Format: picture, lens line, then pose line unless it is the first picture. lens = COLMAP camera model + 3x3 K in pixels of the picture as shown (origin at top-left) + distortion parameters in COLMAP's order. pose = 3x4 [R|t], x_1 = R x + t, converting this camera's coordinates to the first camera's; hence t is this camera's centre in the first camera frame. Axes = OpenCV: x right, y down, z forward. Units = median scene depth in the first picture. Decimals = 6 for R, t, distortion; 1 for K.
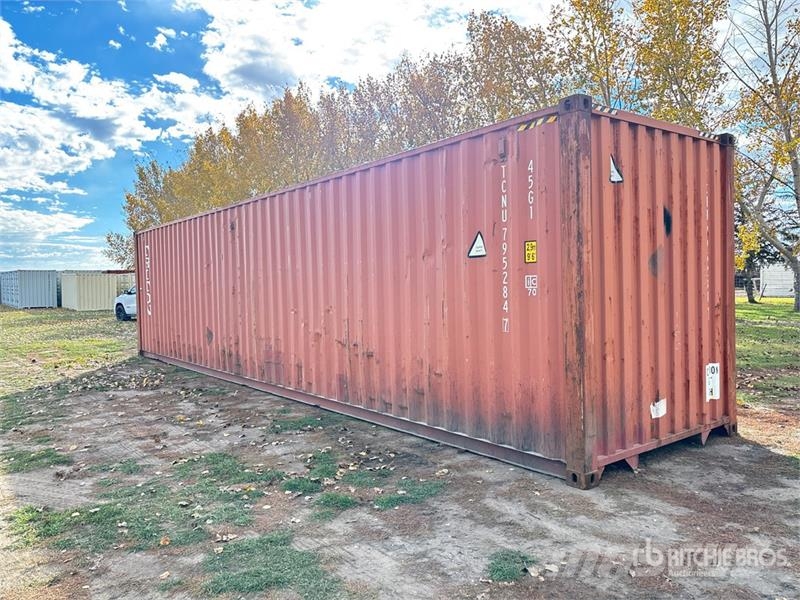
lens RADIAL K [[585.3, 0, 396.3], [0, 585.3, 297.2], [0, 0, 1]] dist [0.072816, -0.076152]
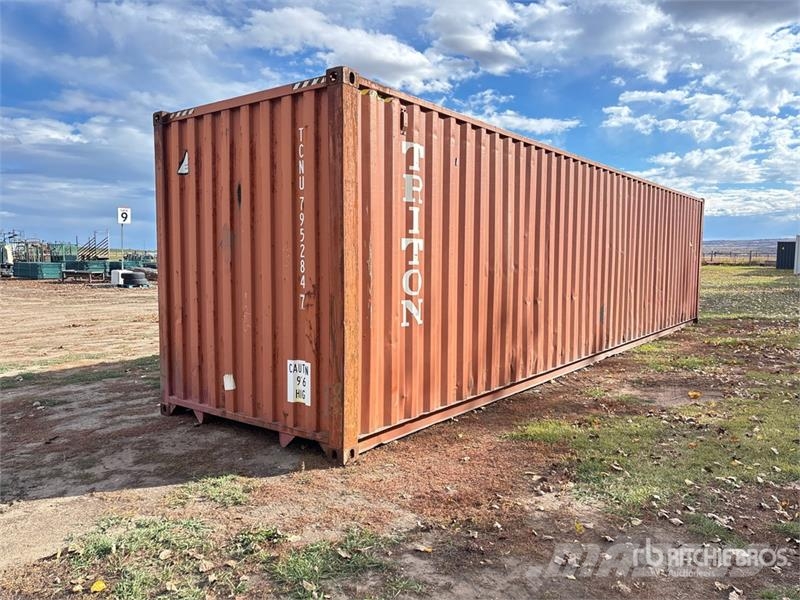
lens RADIAL K [[610.5, 0, 400.0], [0, 610.5, 300.0], [0, 0, 1]] dist [0.085293, -0.084293]
pose [[0.256622, 0.093019, -0.962025, 1.642483], [-0.030225, 0.995644, 0.088207, -0.064900], [0.966039, 0.006441, 0.258316, 1.073961]]
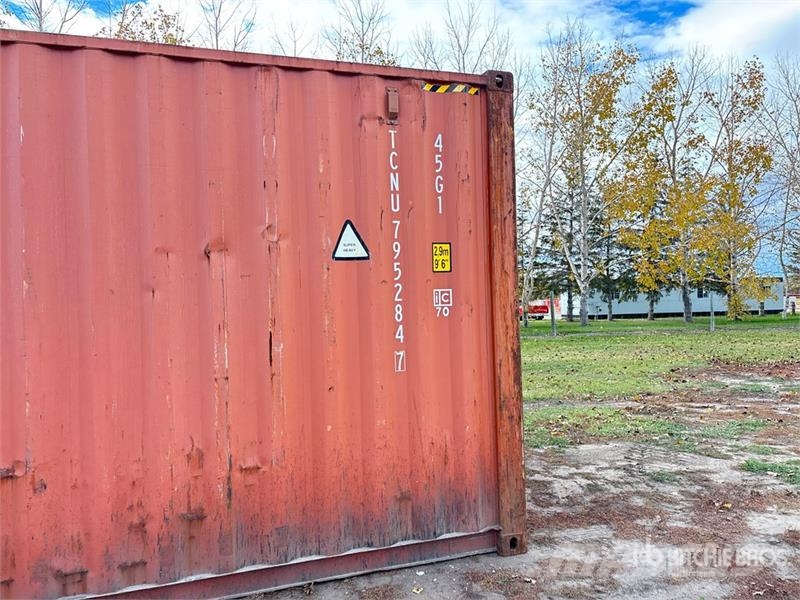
lens RADIAL K [[585.3, 0, 396.3], [0, 585.3, 297.2], [0, 0, 1]] dist [0.072816, -0.076152]
pose [[0.350501, 0.025061, 0.936227, -0.477732], [0.043787, 0.998110, -0.043111, 0.002130], [-0.935538, 0.056105, 0.348741, 0.797280]]
